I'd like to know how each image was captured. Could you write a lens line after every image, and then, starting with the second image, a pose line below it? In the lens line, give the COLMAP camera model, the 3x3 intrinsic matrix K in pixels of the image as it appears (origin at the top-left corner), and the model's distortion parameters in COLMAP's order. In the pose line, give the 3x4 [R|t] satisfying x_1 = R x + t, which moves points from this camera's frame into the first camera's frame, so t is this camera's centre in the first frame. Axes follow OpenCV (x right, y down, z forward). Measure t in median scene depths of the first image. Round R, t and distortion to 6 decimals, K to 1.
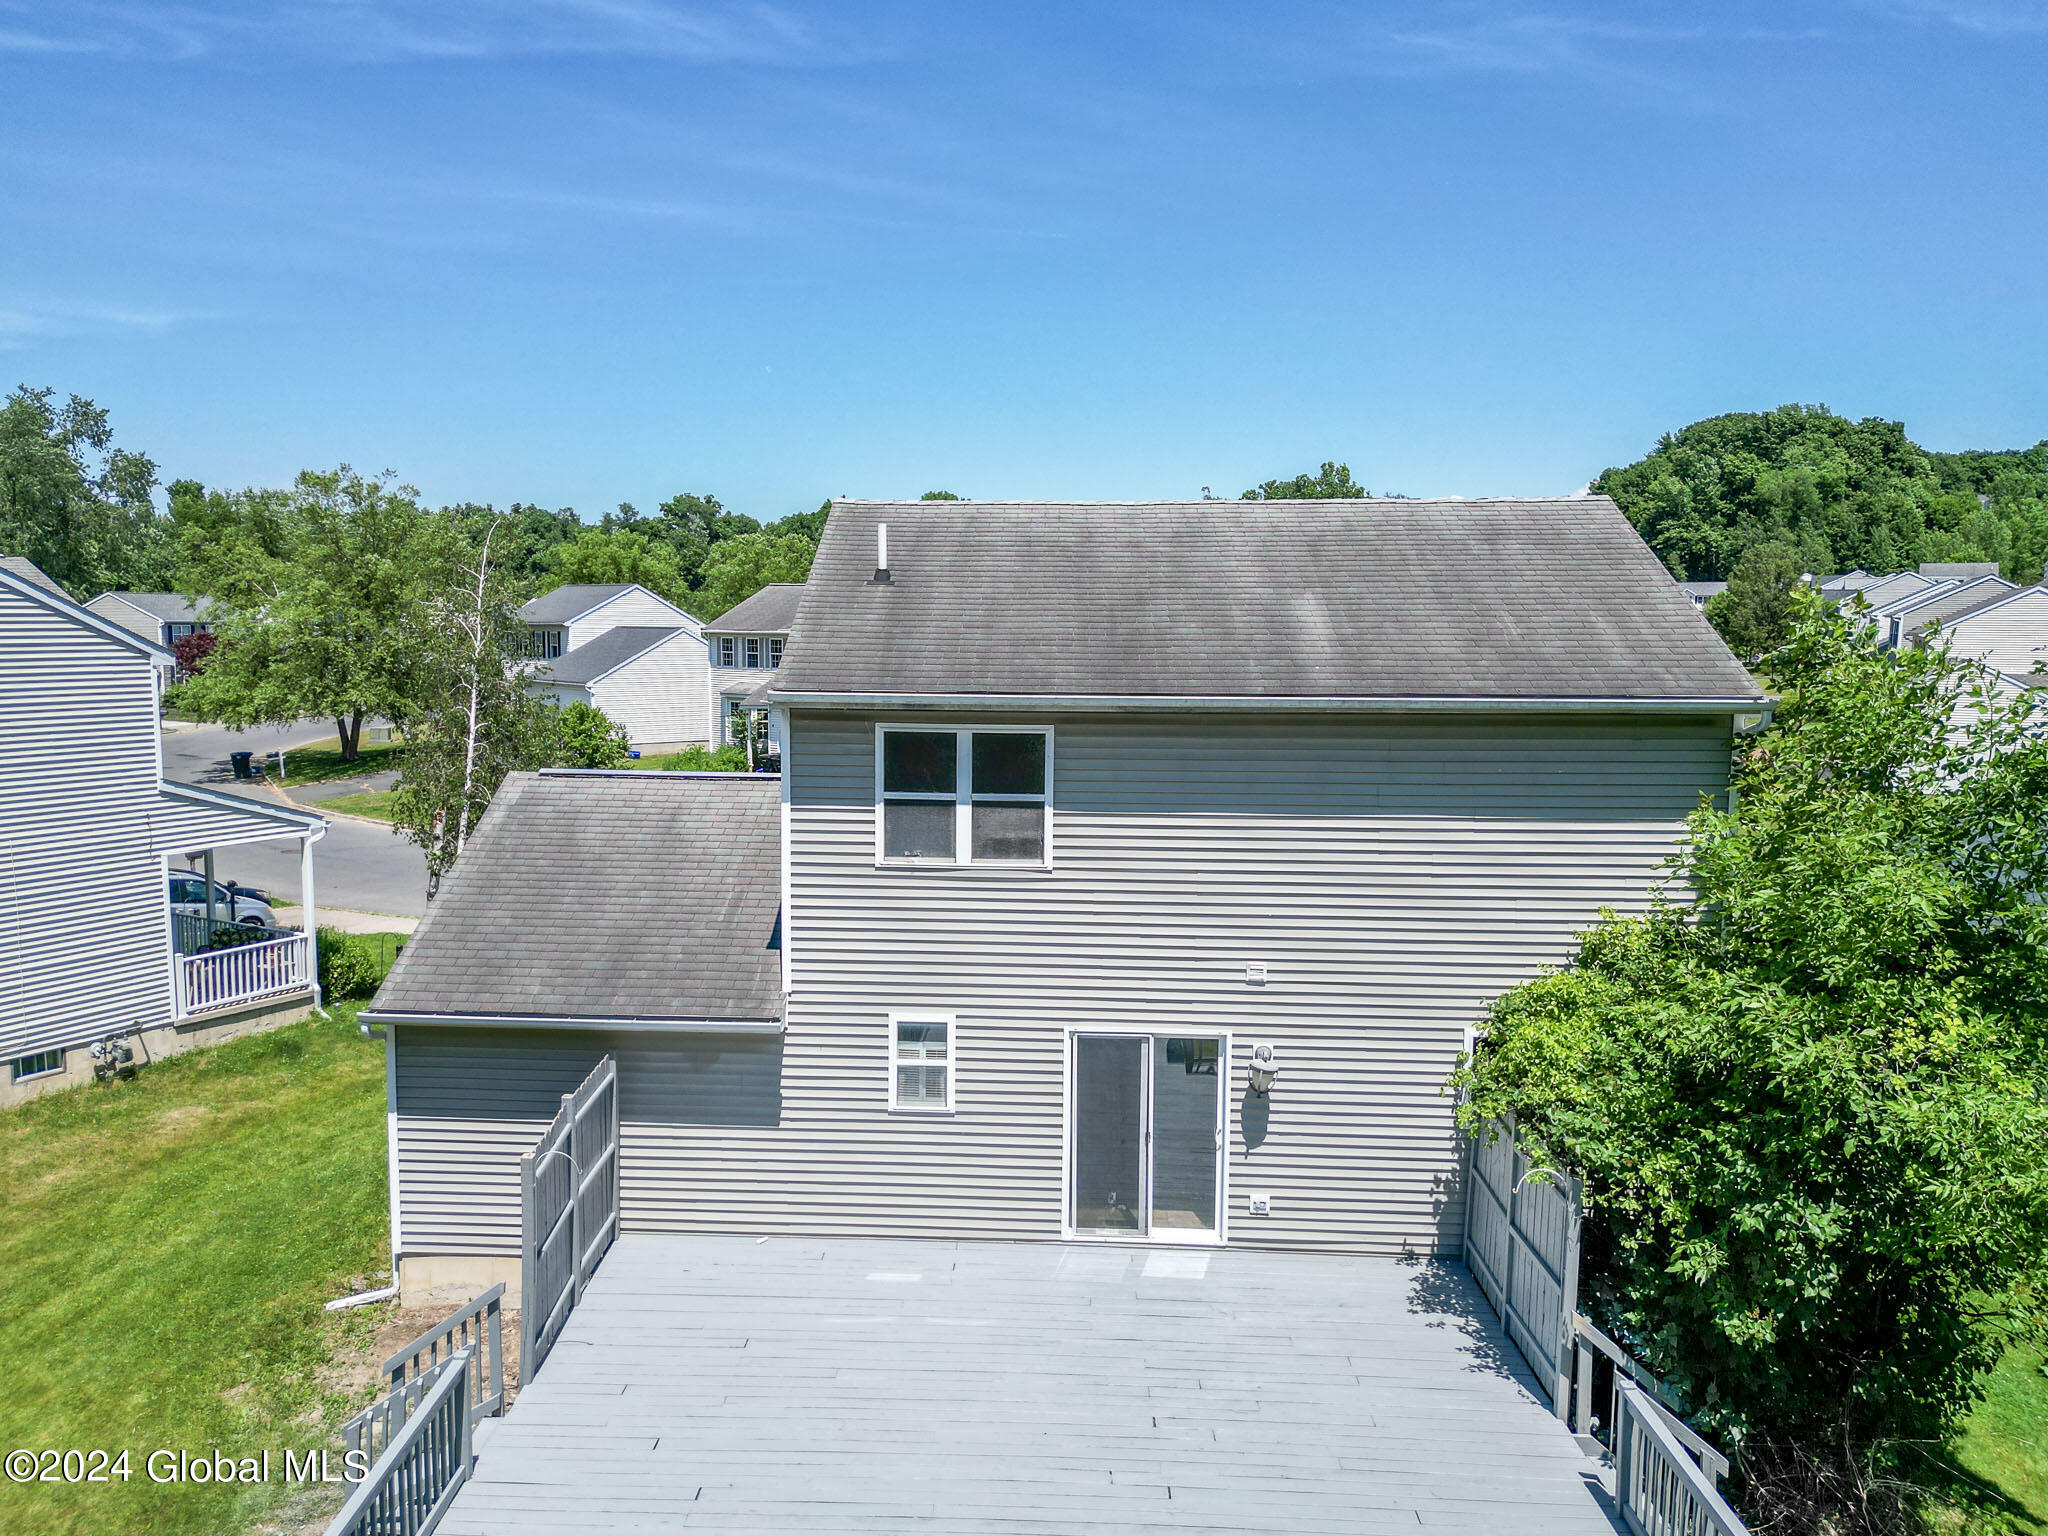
lens RADIAL K [[1526.5, 0, 953.7], [0, 1526.5, 774.8], [0, 0, 1]] dist [0.063216, -0.051095]
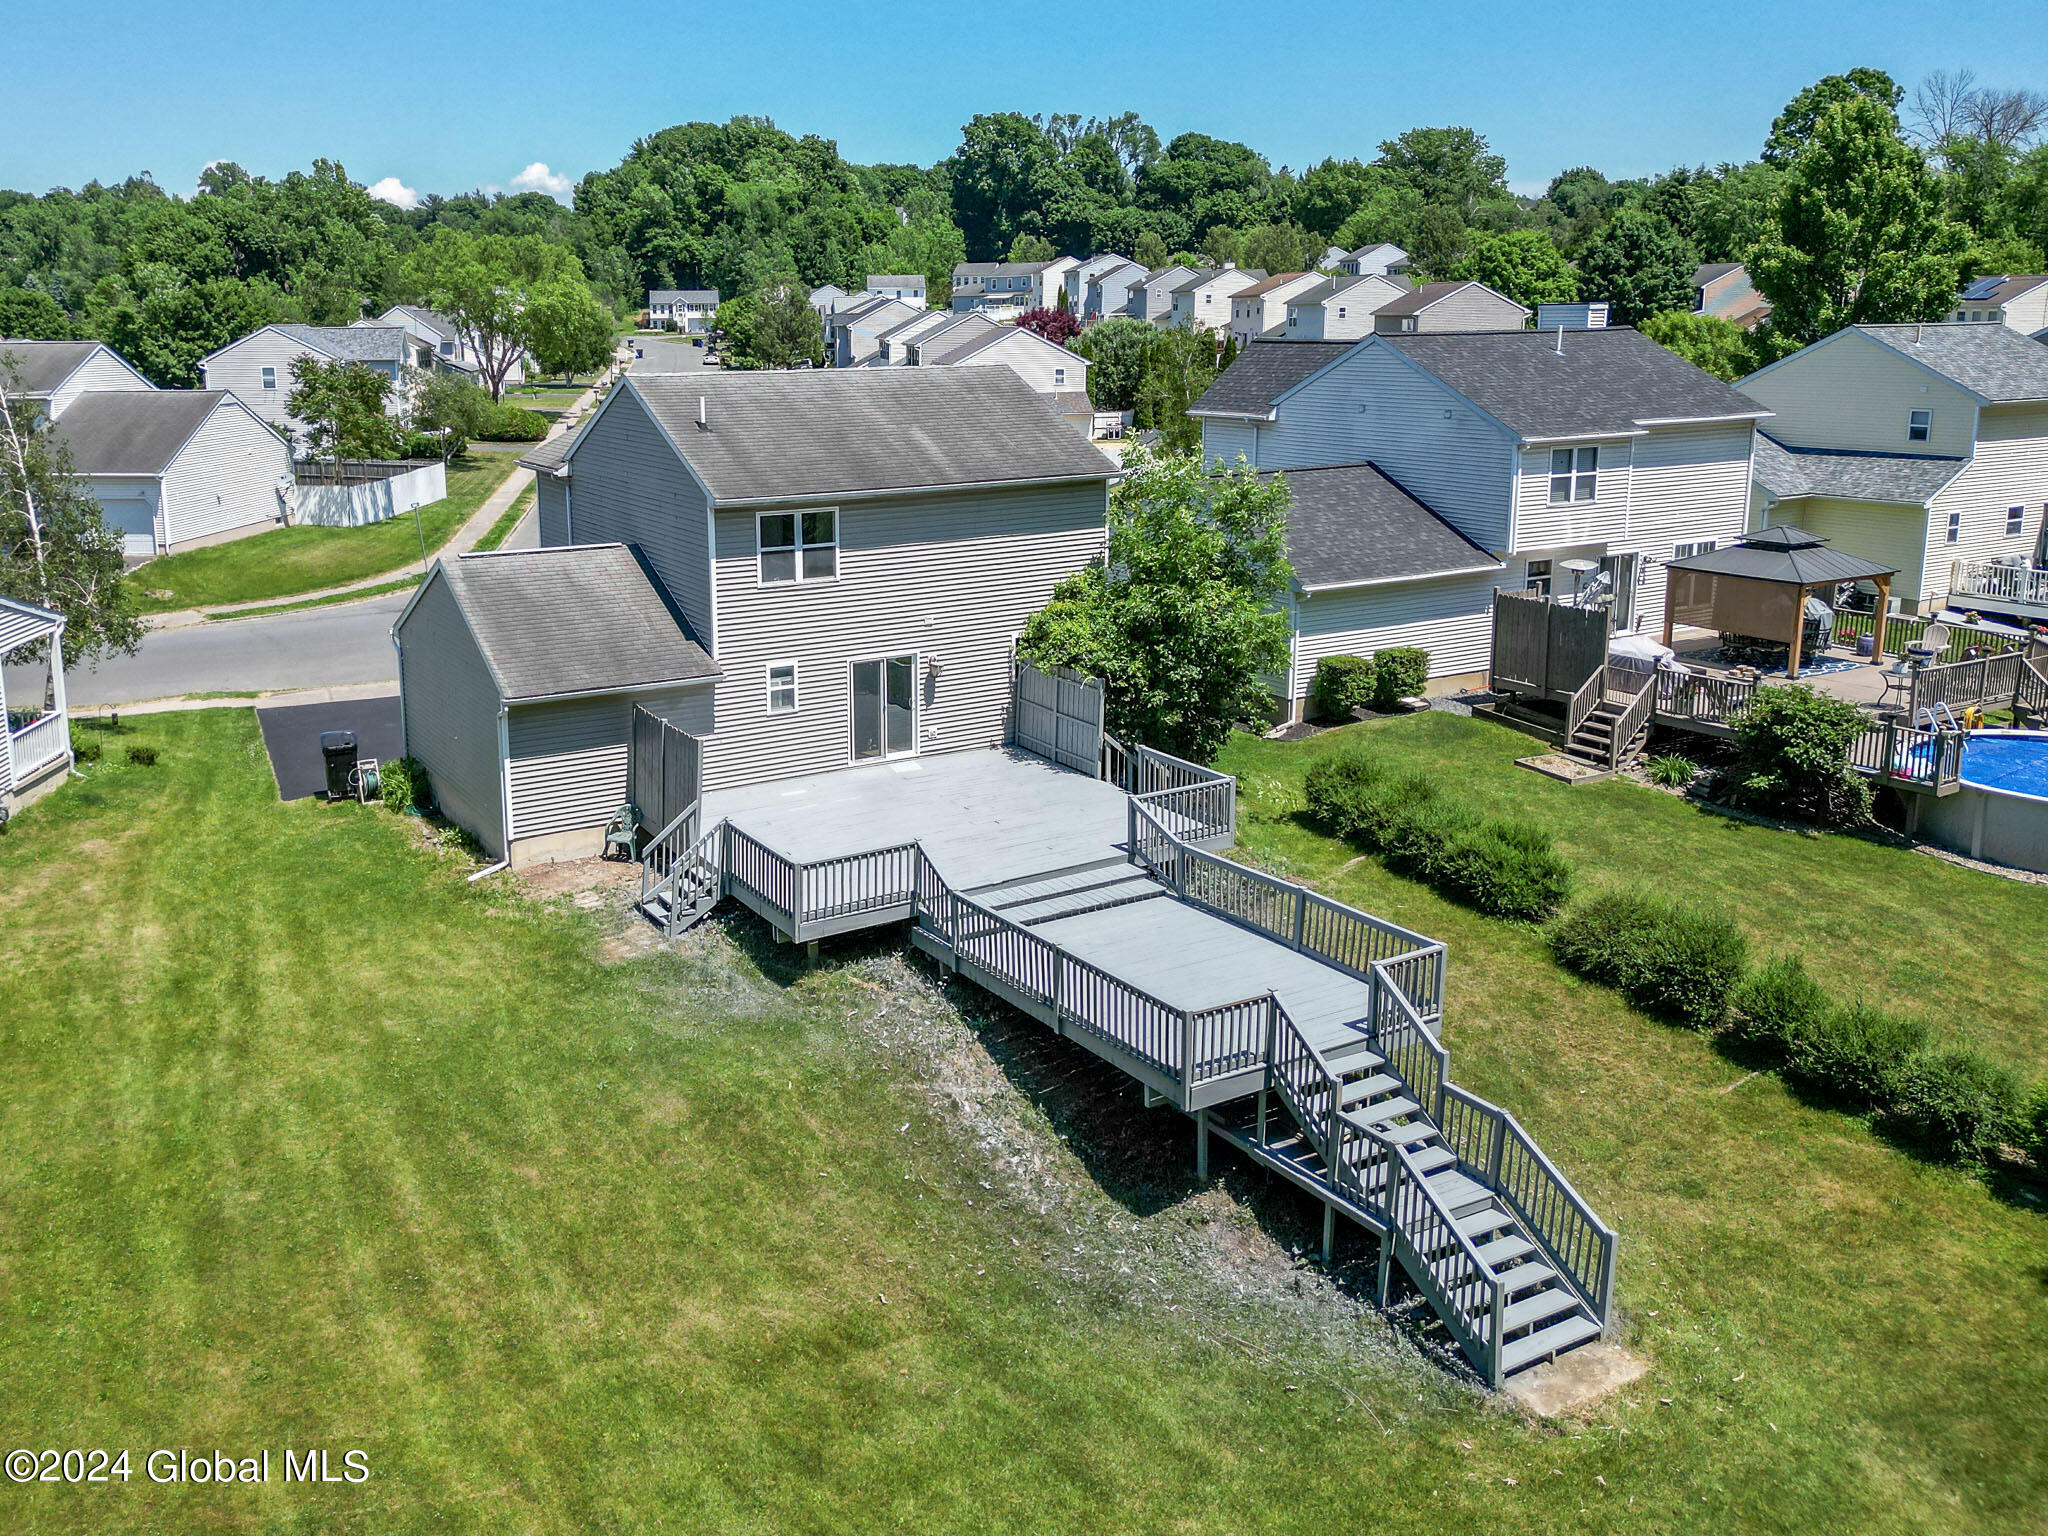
lens RADIAL K [[1704.8, 0, 857.3], [0, 1704.8, 623.3], [0, 0, 1]] dist [0.095928, -0.119958]
pose [[0.840205, -0.113101, 0.530344, -0.599801], [0.072055, 0.992621, 0.097531, -0.052476], [-0.537461, -0.043732, 0.842154, -0.474789]]
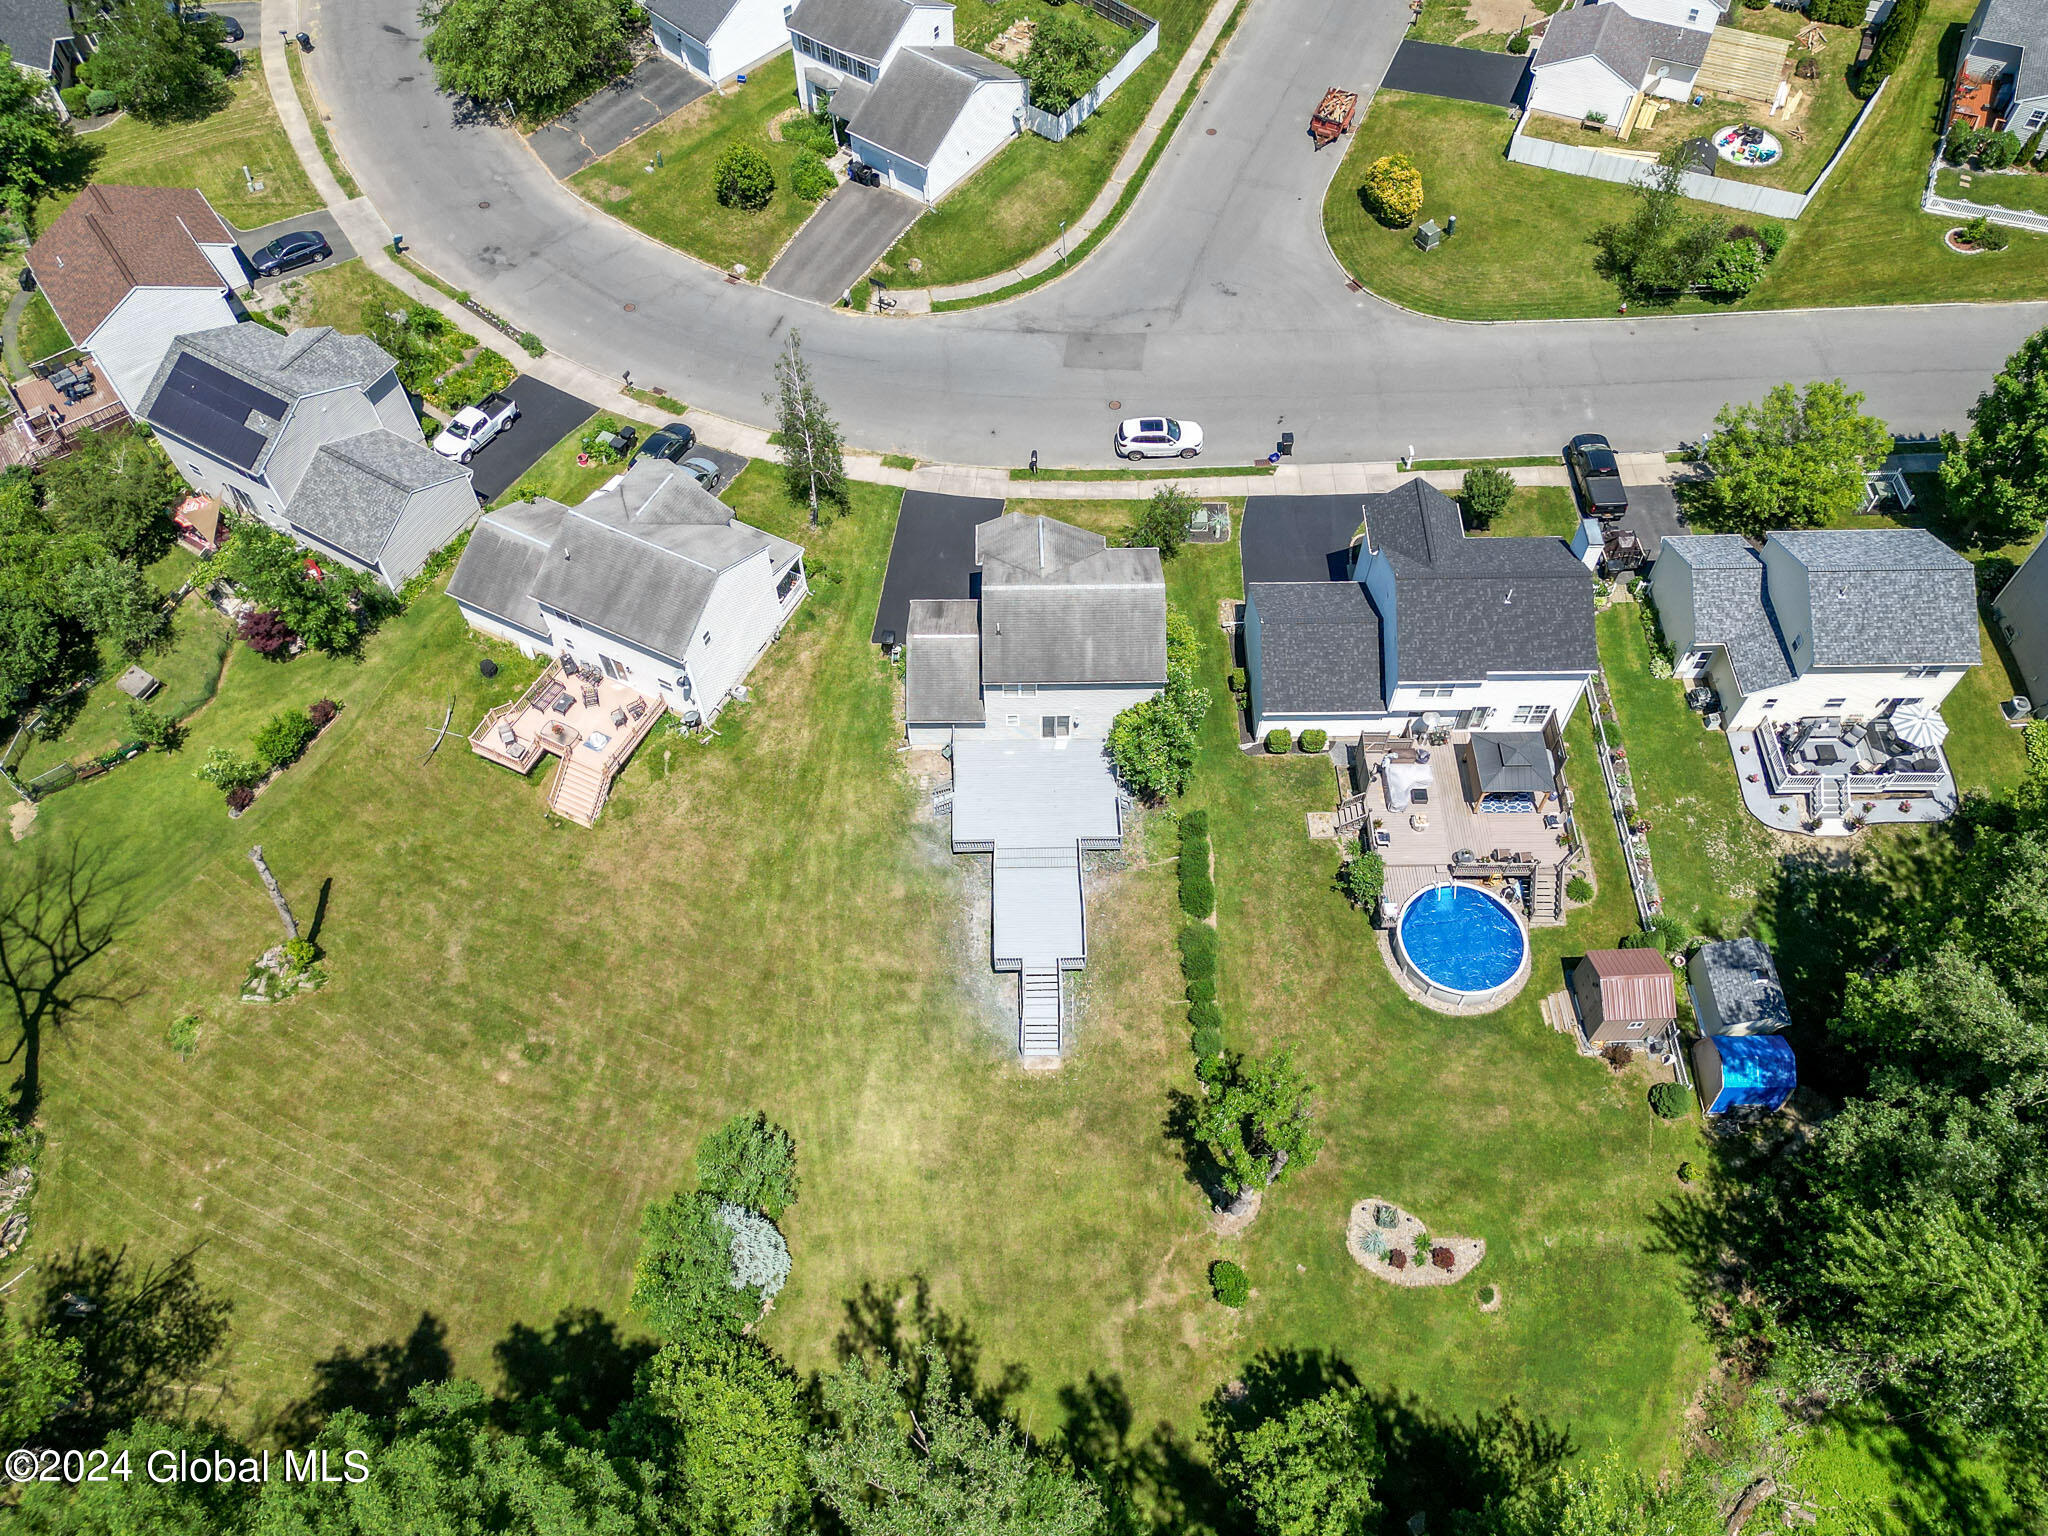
lens RADIAL K [[1560.1, 0, 1029.9], [0, 1560.1, 776.6], [0, 0, 1]] dist [0.070737, -0.081608]
pose [[0.997270, -0.068165, 0.028395, -0.072218], [0.021233, 0.633009, 0.773853, -2.144472], [-0.070725, -0.771137, 0.632728, -1.420266]]
